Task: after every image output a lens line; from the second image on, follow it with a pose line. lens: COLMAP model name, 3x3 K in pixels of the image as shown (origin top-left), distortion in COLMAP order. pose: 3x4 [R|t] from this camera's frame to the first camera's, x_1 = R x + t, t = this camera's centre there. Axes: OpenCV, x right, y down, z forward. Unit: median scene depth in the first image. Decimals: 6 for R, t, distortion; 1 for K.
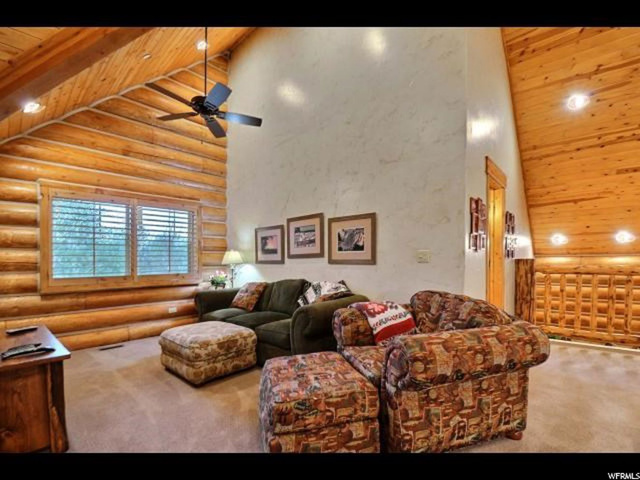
lens RADIAL K [[289.4, 0, 319.2], [0, 289.4, 246.2], [0, 0, 1]] dist [0.001095, 0.000050]
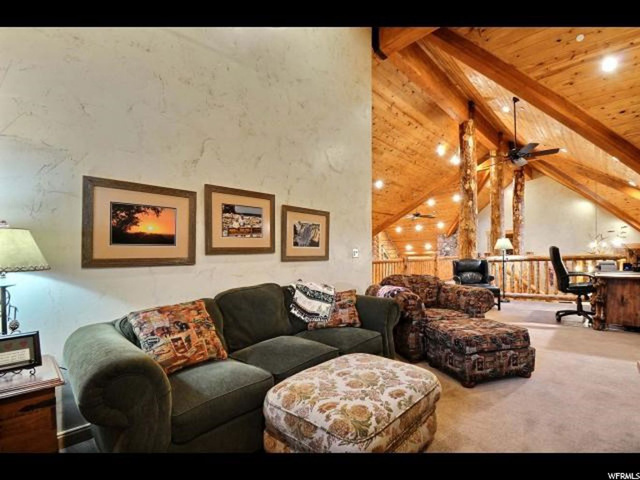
lens RADIAL K [[289.4, 0, 319.2], [0, 289.4, 246.2], [0, 0, 1]] dist [0.001095, 0.000050]
pose [[0.021196, 0.037766, 0.999062, -0.757159], [-0.033829, 0.998741, -0.037036, 0.044578], [-0.999203, -0.033012, 0.022447, 0.870473]]
